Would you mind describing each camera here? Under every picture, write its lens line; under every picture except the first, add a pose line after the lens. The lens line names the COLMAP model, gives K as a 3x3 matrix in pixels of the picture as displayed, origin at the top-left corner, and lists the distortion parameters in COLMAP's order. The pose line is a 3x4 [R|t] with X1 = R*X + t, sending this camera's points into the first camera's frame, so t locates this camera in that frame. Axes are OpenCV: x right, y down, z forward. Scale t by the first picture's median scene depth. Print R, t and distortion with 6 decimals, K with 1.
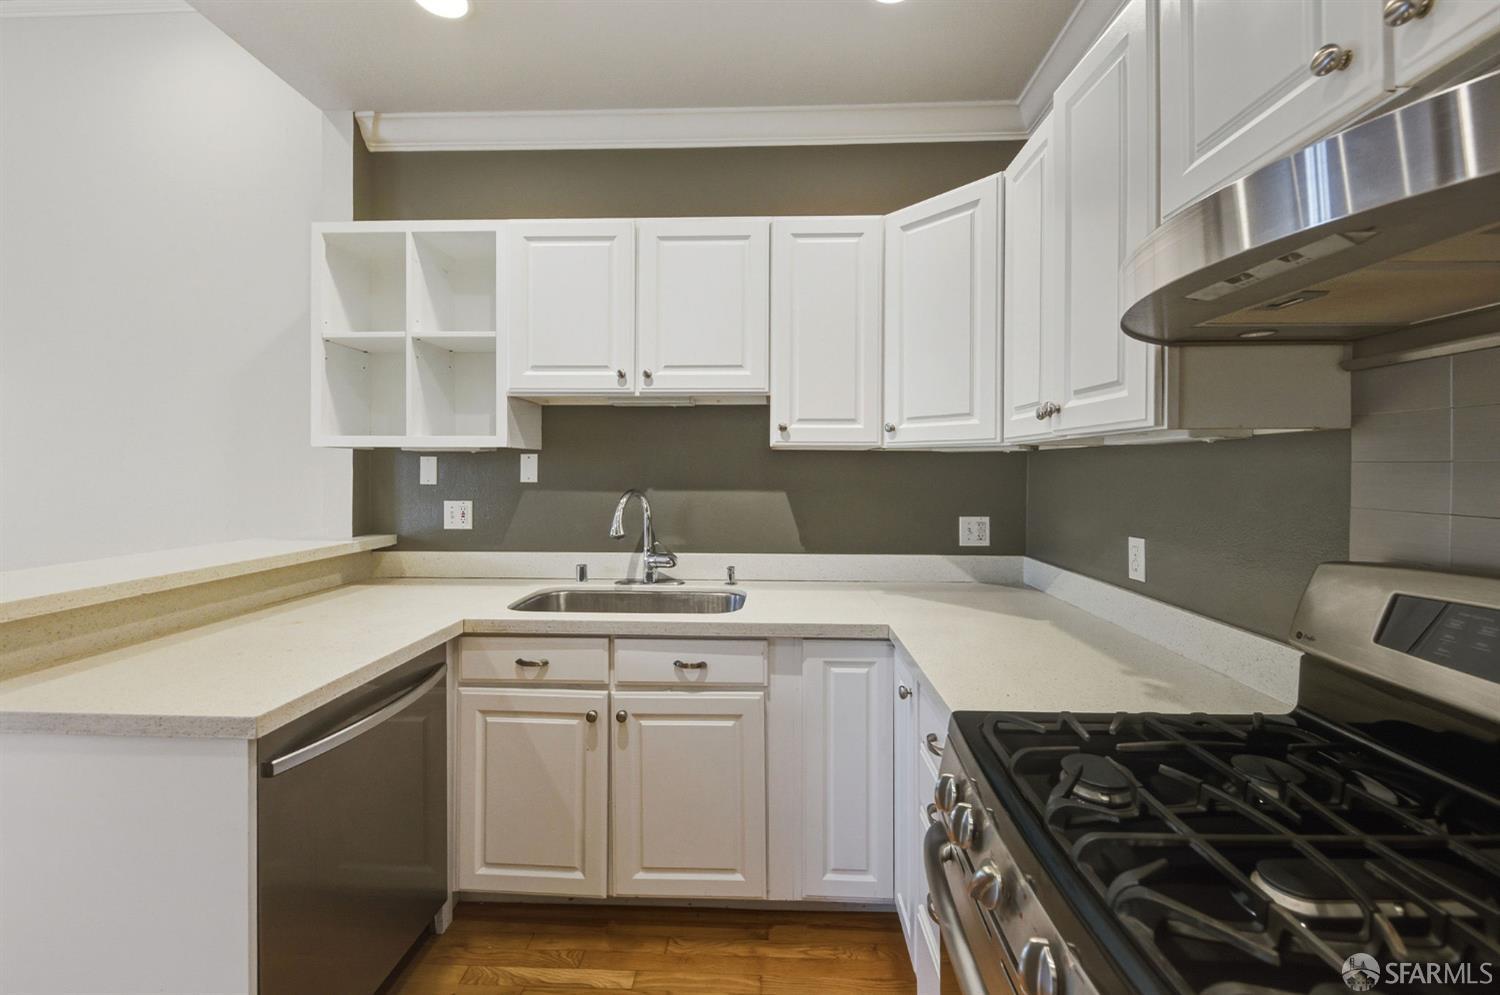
lens RADIAL K [[624.4, 0, 748.4], [0, 624.4, 469.2], [0, 0, 1]] dist [0.000696, -0.000024]
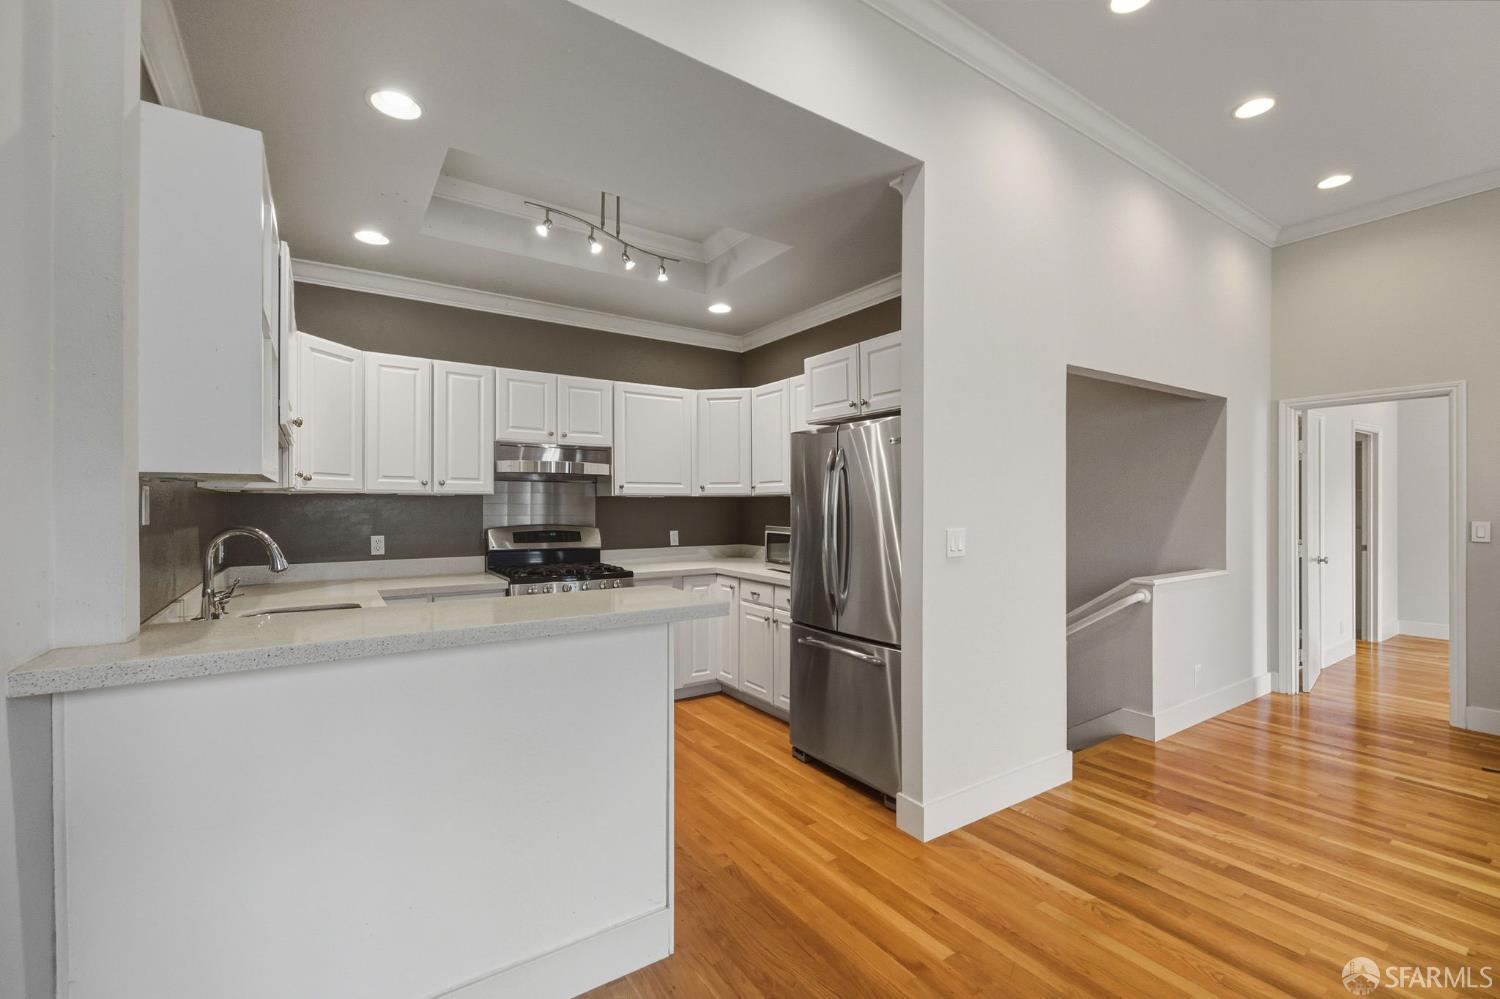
lens RADIAL K [[634.2, 0, 751.5], [0, 634.2, 505.0], [0, 0, 1]] dist [0.000606, -0.000398]
pose [[-0.591973, 0.000398, 0.805957, -1.431261], [0.001761, 0.999998, 0.000799, -0.000416], [-0.805956, 0.001893, -0.591973, 0.905666]]
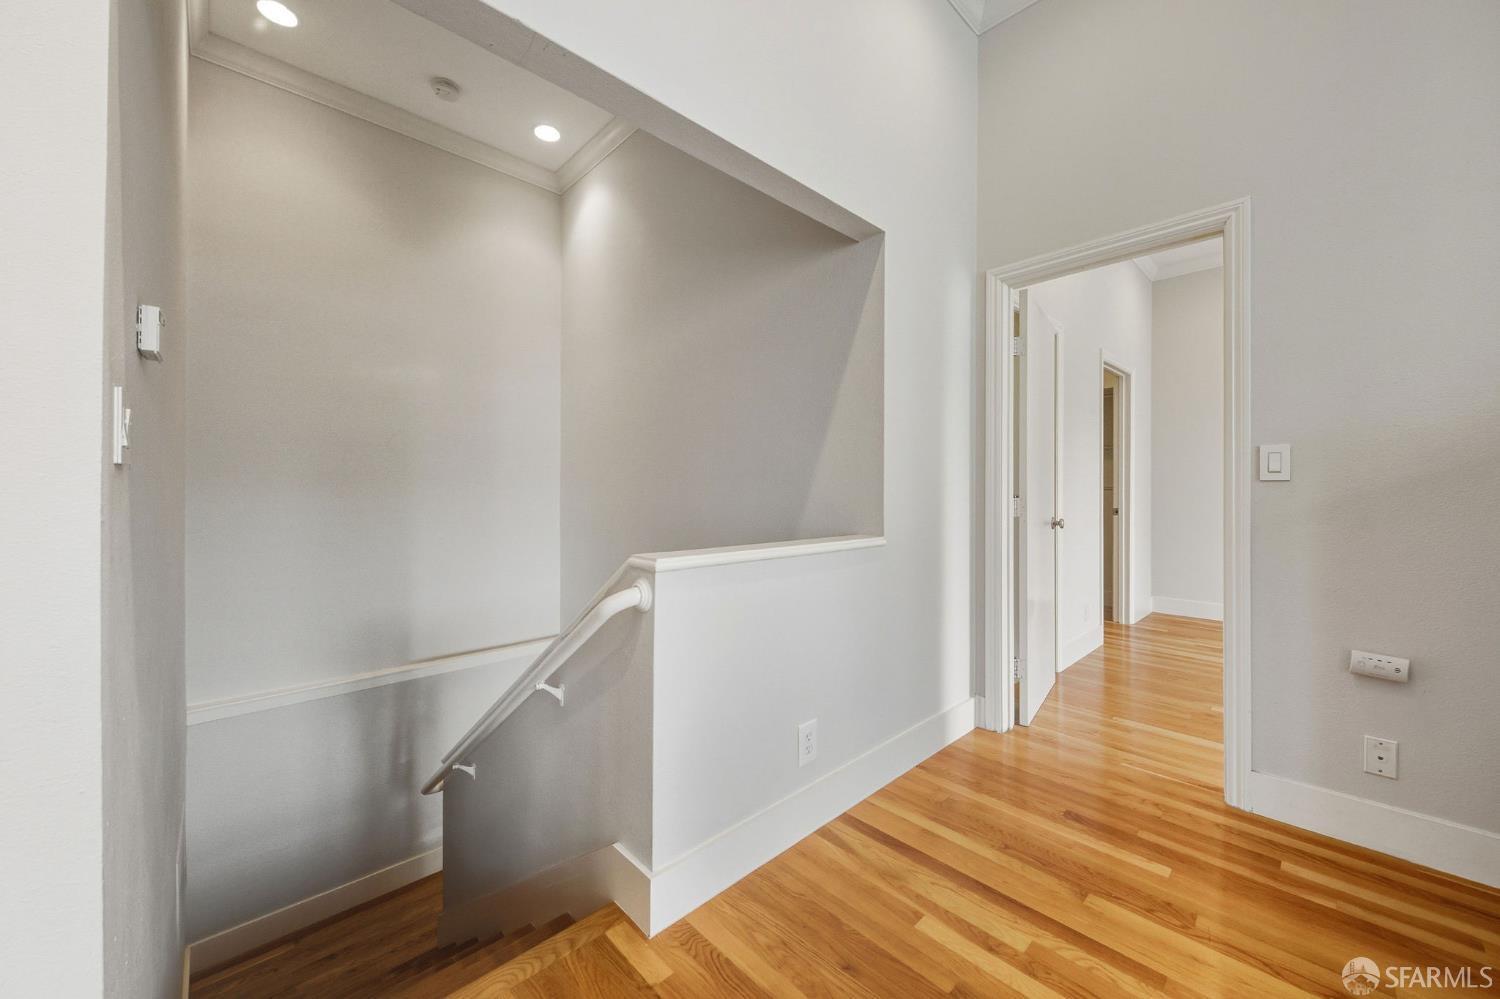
lens RADIAL K [[560.1, 0, 745.5], [0, 560.1, 488.9], [0, 0, 1]] dist [0.001723, -0.000009]
pose [[-0.716319, -0.000431, 0.697773, -1.249361], [-0.002678, 0.999994, -0.002131, 0.112141], [-0.697768, -0.003395, -0.716316, -0.428250]]
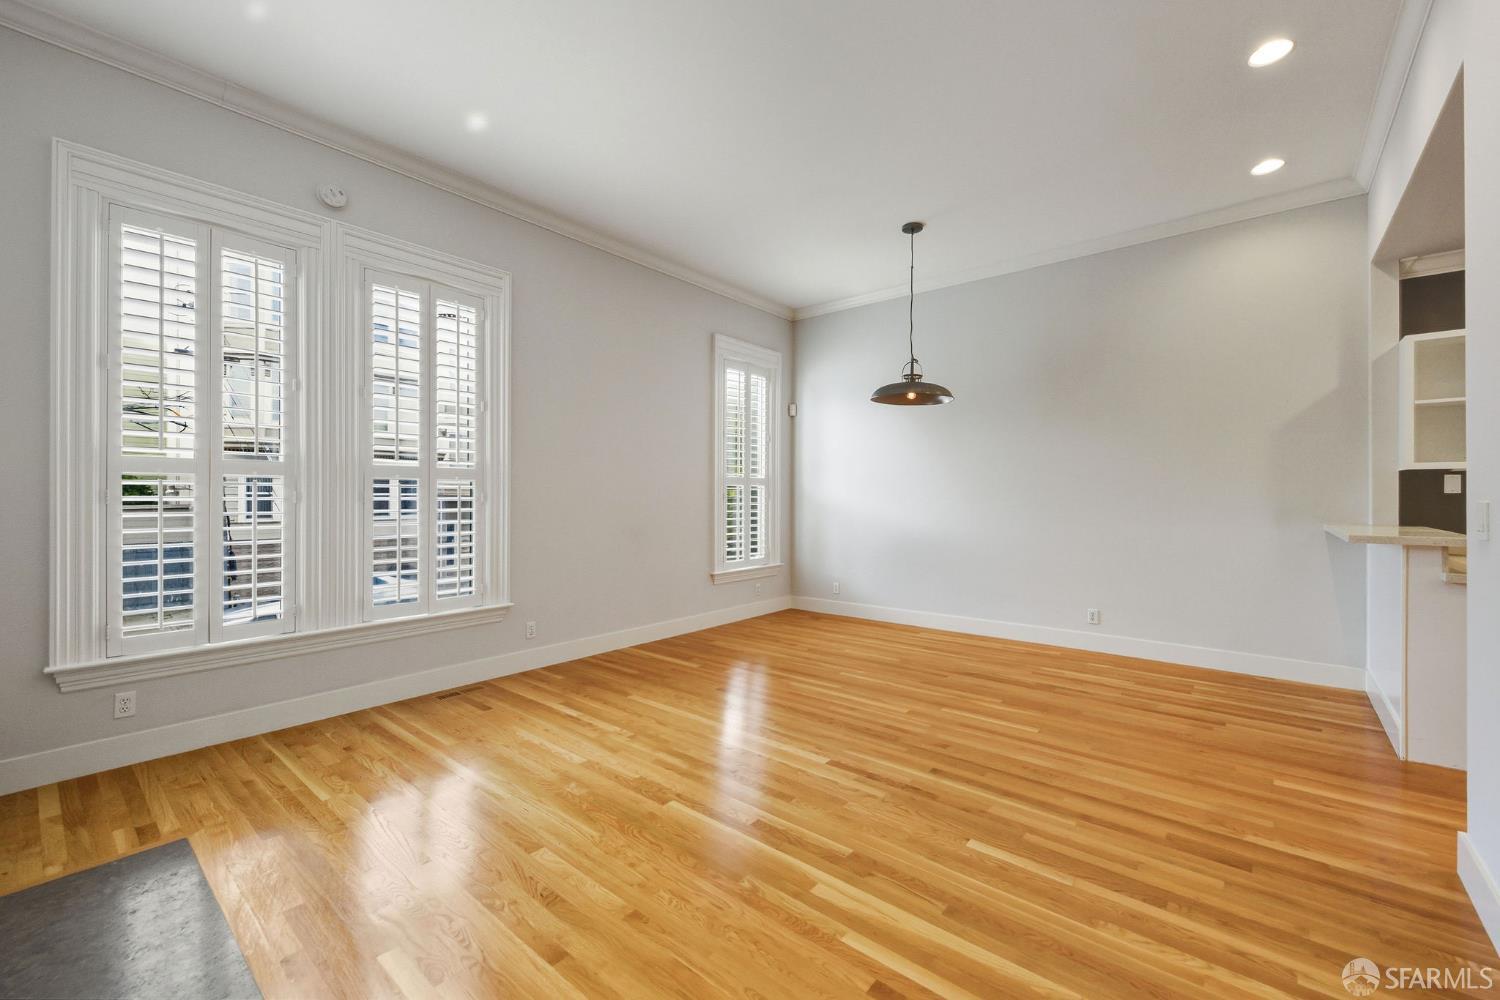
lens RADIAL K [[606.1, 0, 761.6], [0, 606.1, 500.9], [0, 0, 1]] dist [-0.001852, -0.000252]
pose [[0.796345, 0.004850, -0.604823, -1.016621], [-0.000764, 0.999975, 0.007012, 0.038106], [0.604842, -0.005122, 0.796329, -1.228126]]
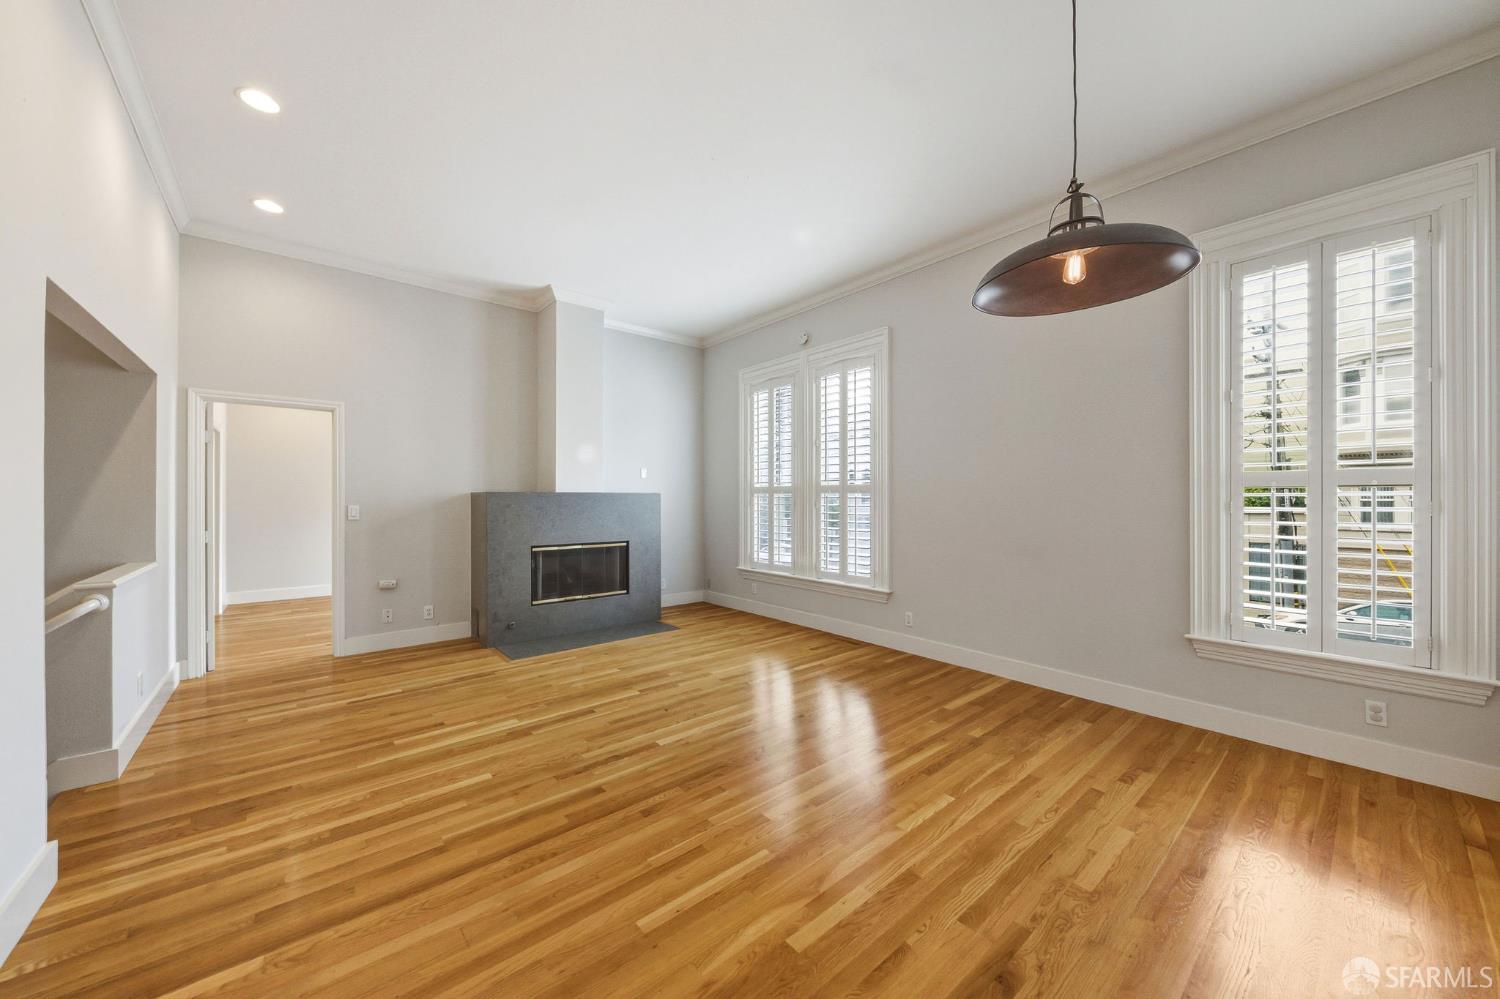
lens RADIAL K [[530.0, 0, 747.9], [0, 530.0, 501.9], [0, 0, 1]] dist [0.014409, -0.008616]
pose [[-0.737264, 0.000220, -0.675605, -0.985850], [-0.003588, 0.999985, 0.004241, 0.020833], [0.675596, 0.005550, -0.737251, 0.819628]]
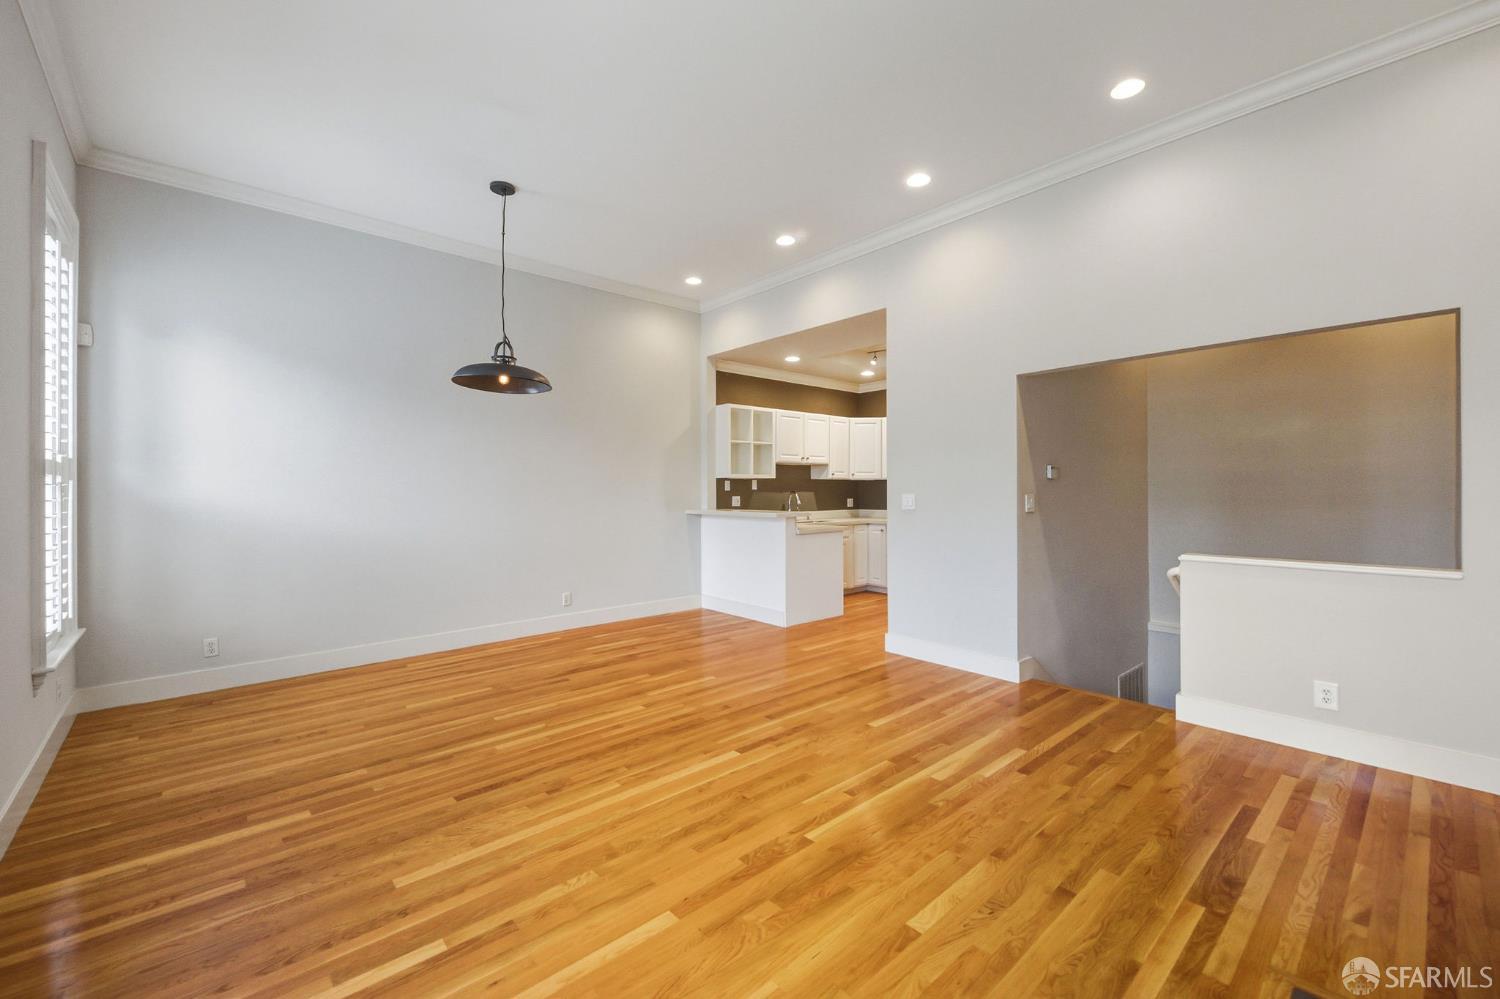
lens RADIAL K [[613.2, 0, 752.8], [0, 613.2, 491.9], [0, 0, 1]] dist [0.008676, -0.000100]
pose [[0.715205, -0.005700, 0.698891, -2.498012], [0.006106, 0.999980, 0.001906, 0.027373], [-0.698888, 0.002904, 0.715225, -1.117680]]
